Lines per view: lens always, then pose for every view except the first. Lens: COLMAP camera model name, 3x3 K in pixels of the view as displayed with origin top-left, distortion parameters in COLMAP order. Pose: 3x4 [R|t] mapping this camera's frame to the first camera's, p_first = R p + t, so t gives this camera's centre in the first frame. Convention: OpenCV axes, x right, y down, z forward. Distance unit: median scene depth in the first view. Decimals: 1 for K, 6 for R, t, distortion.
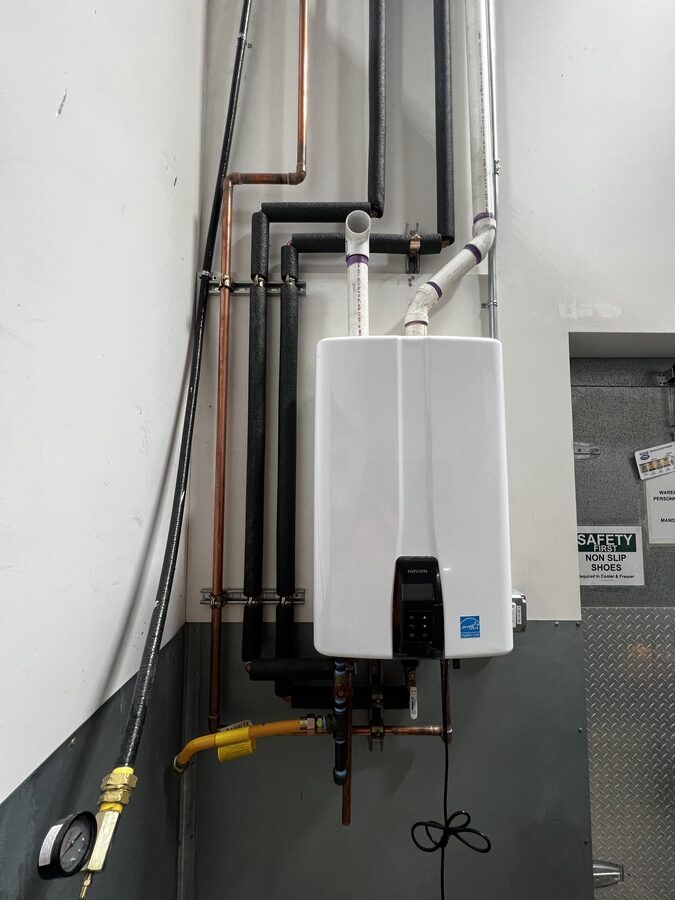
lens RADIAL K [[359.5, 0, 340.1], [0, 359.5, 450.7], [0, 0, 1]] dist [-0.001759, 0.000466]
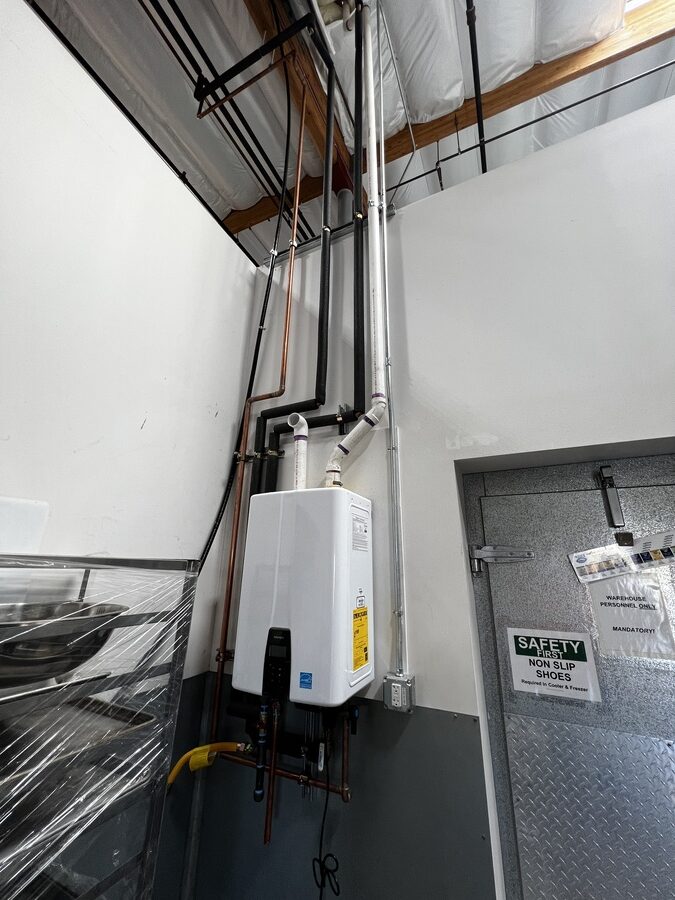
lens RADIAL K [[359.5, 0, 335.8], [0, 359.5, 446.6], [0, 0, 1]] dist [-0.001759, 0.000466]
pose [[0.897034, -0.132900, -0.421506, 0.708537], [0.018334, 0.964086, -0.264956, -0.036886], [0.441581, 0.229947, 0.867255, -0.286516]]
